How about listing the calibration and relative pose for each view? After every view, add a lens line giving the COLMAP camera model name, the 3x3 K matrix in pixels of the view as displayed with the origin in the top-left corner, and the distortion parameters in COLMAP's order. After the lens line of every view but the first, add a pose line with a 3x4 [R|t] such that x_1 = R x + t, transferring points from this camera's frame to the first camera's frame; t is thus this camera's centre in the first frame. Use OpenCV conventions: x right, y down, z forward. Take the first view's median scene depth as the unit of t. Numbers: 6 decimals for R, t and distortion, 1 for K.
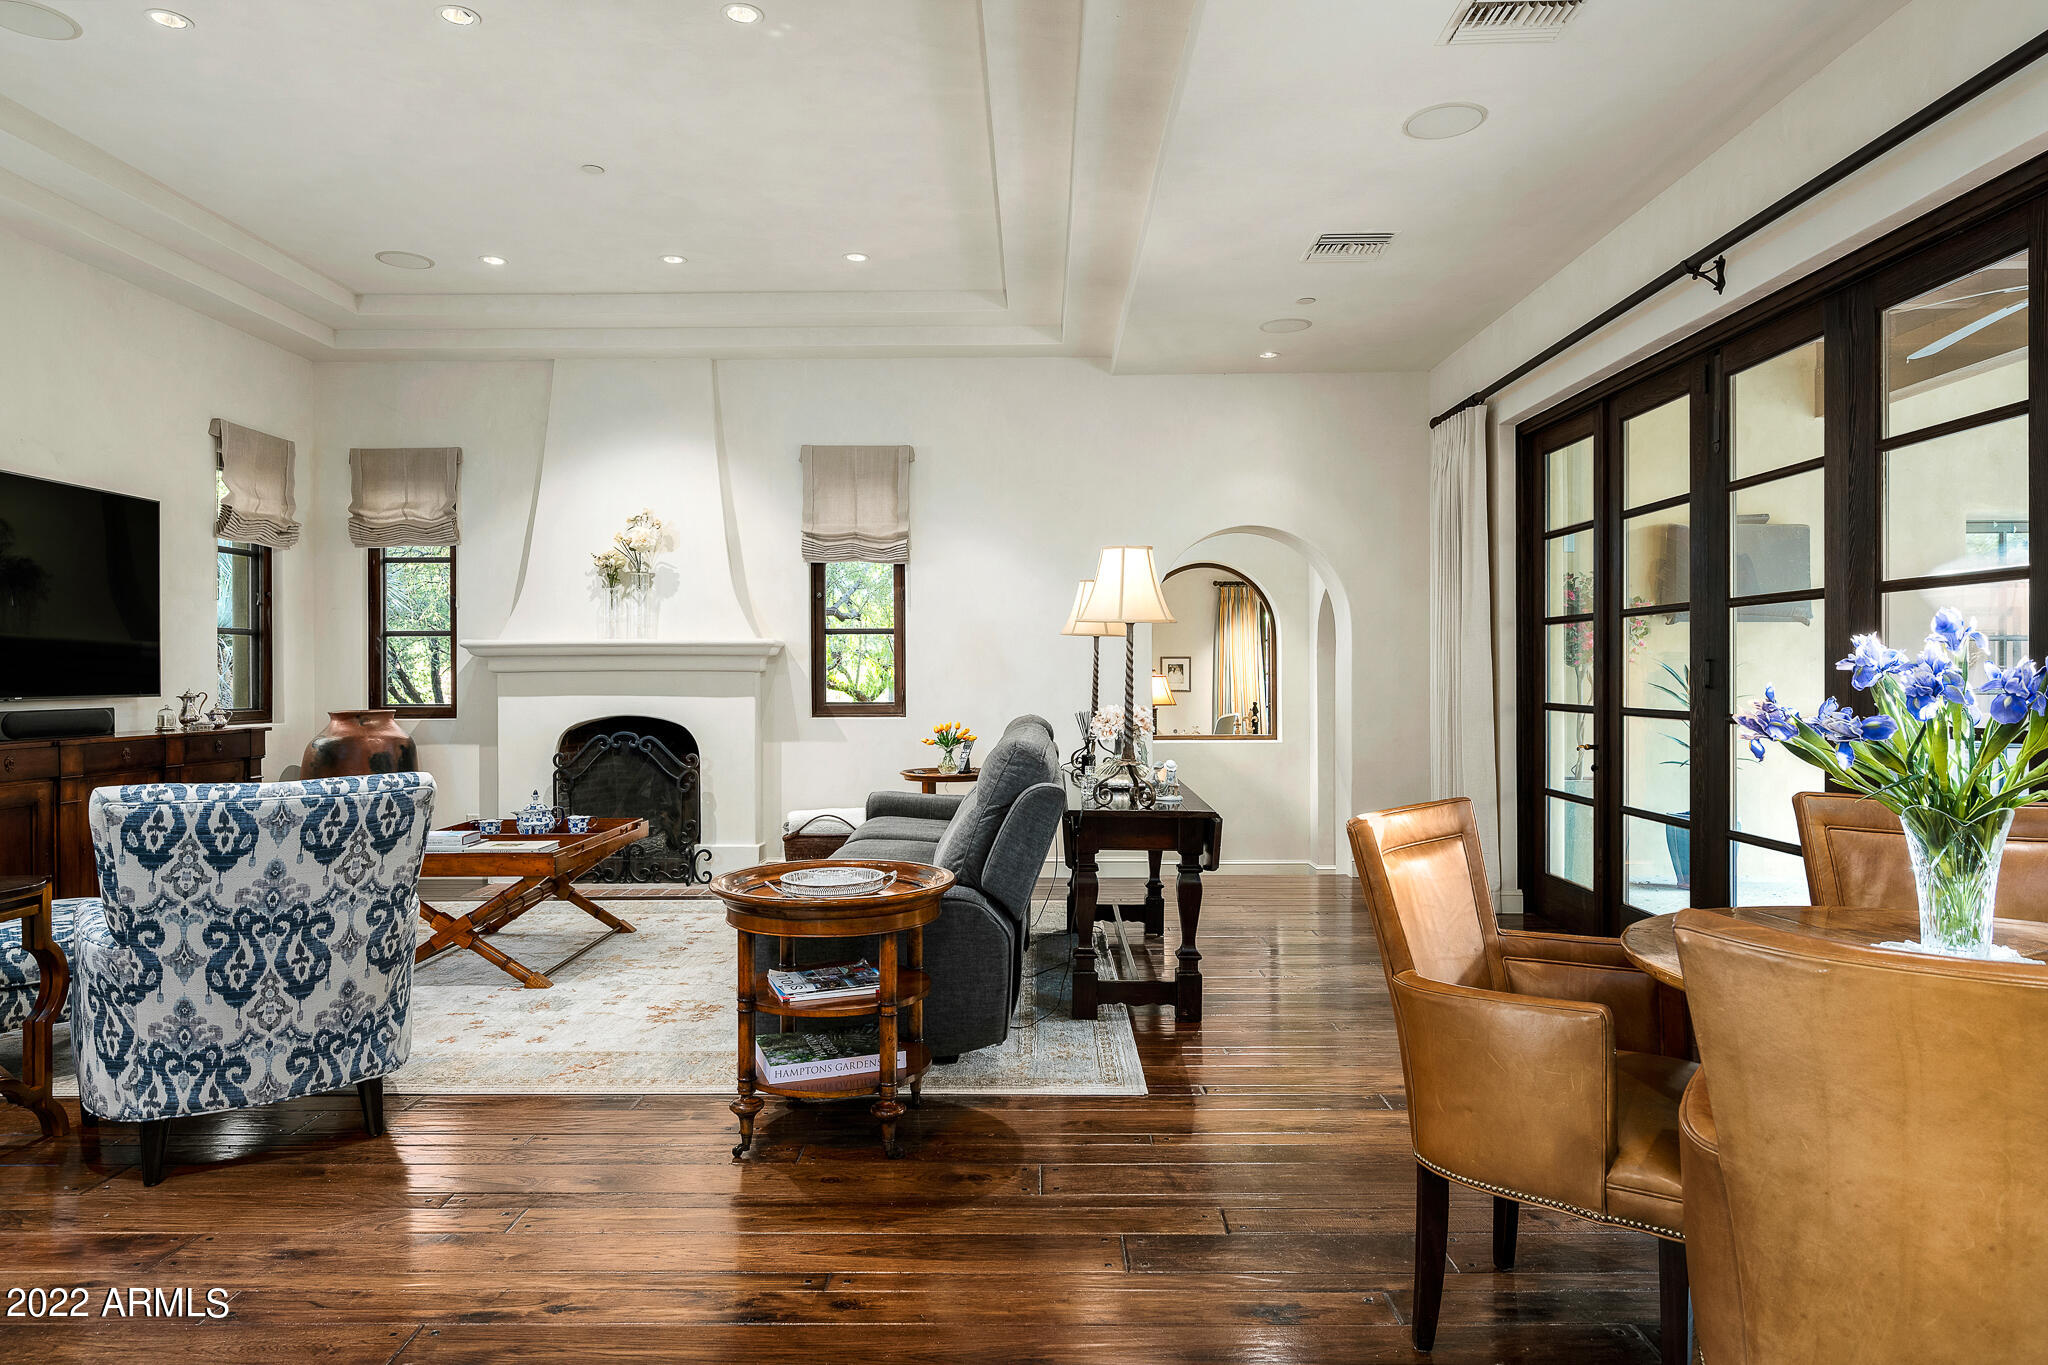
lens RADIAL K [[1179.4, 0, 1024.0], [0, 1179.4, 682.5], [0, 0, 1]] dist [0.000000, 0.000040]
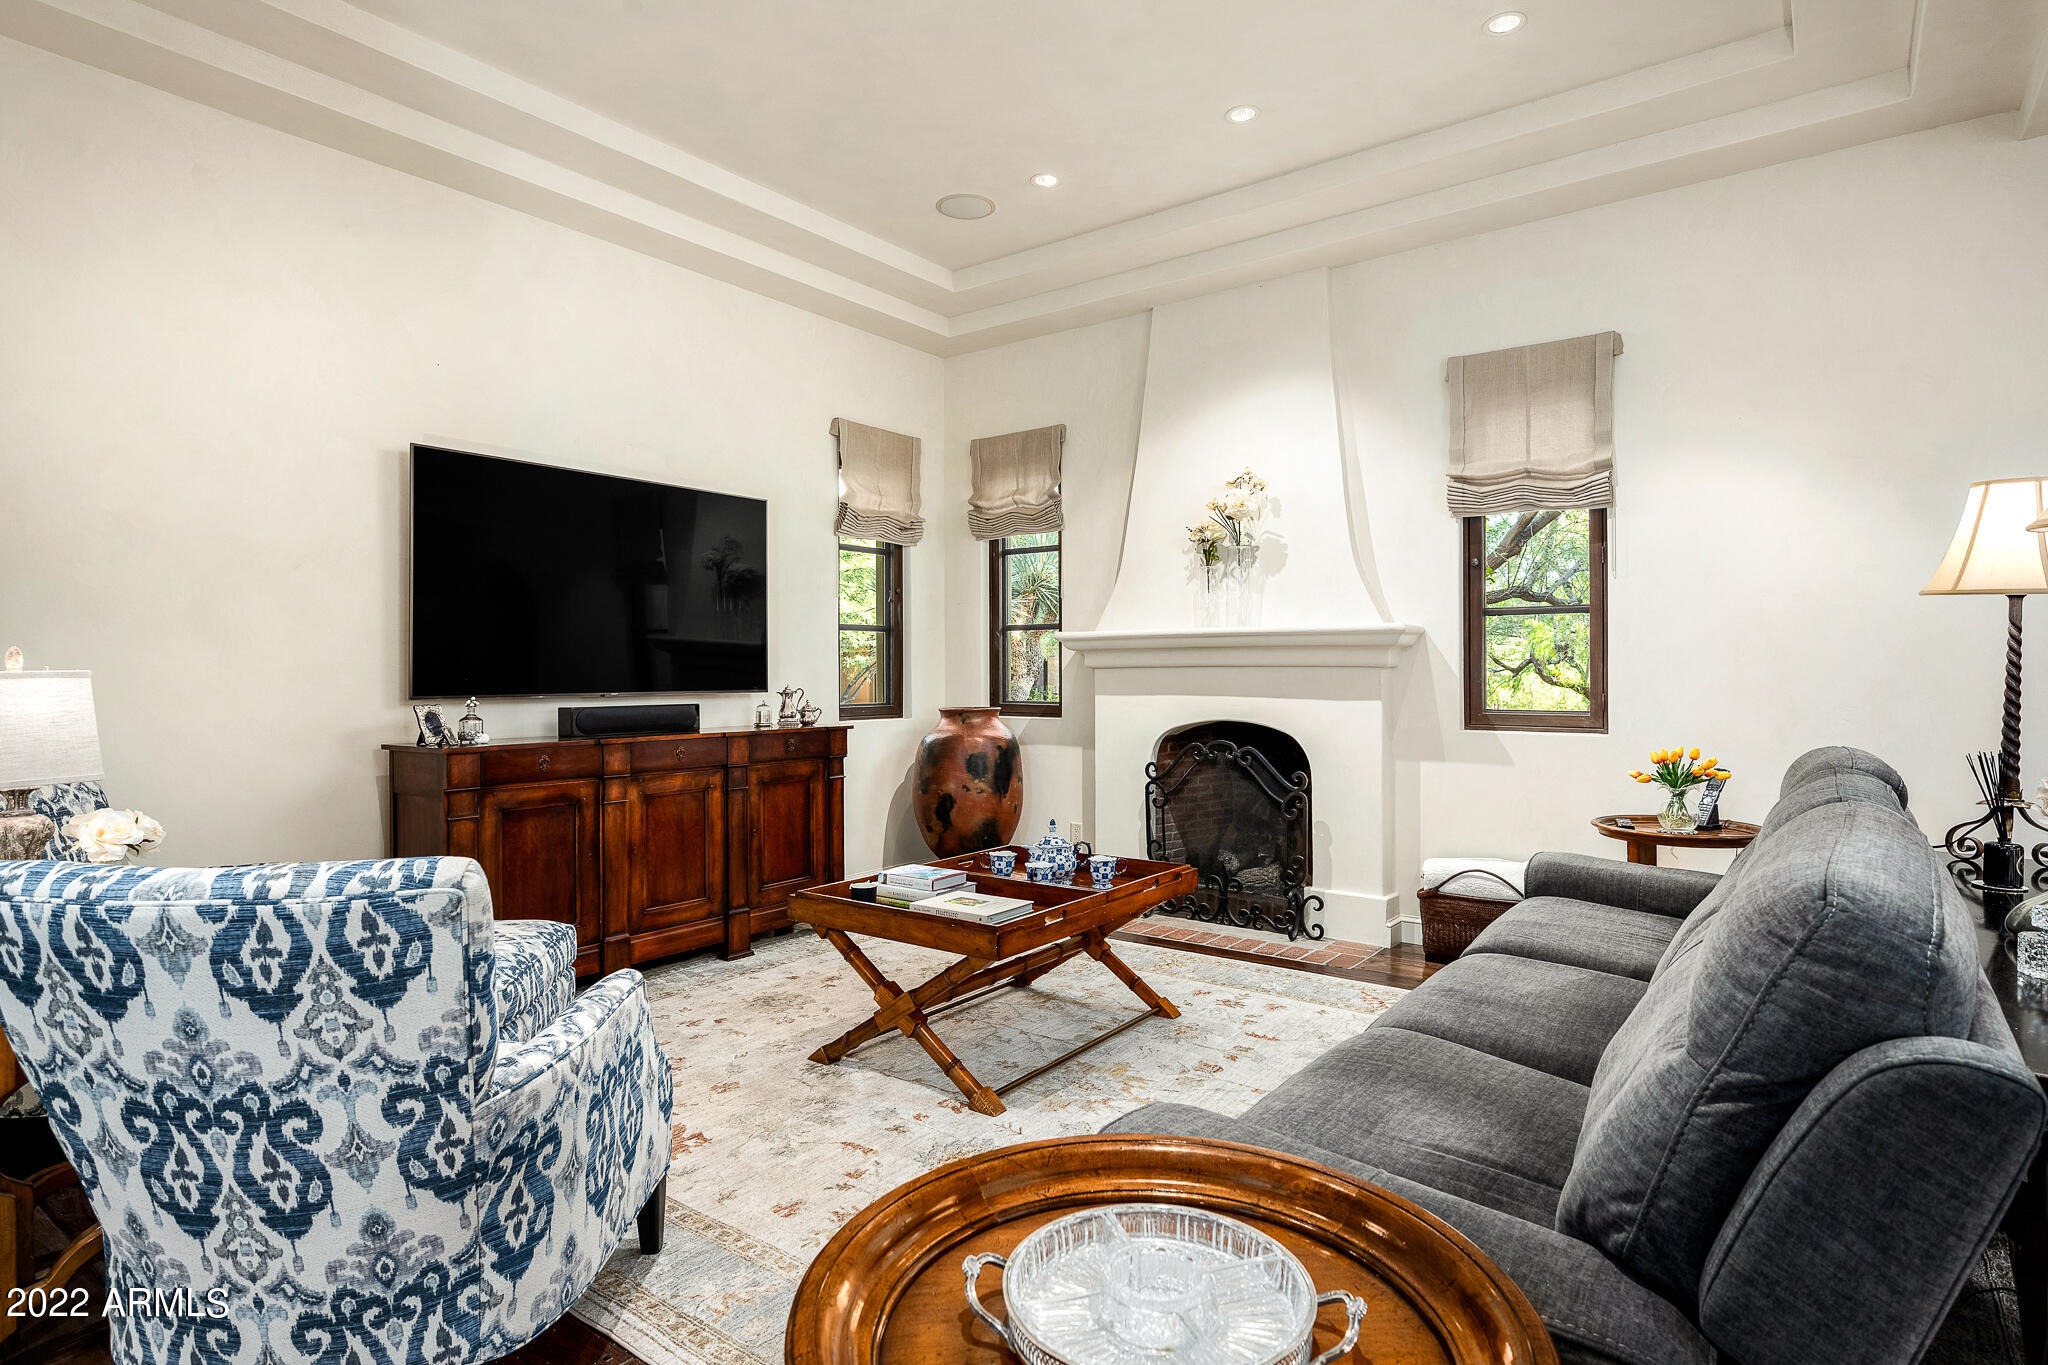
lens RADIAL K [[1079.3, 0, 1024.8], [0, 1079.3, 668.5], [0, 0, 1]] dist [-0.000341, 0.000545]
pose [[0.806634, 0.000139, -0.591051, -0.004614], [-0.004049, 0.999978, -0.005290, -0.003716], [0.591037, 0.006660, 0.806617, 0.315376]]
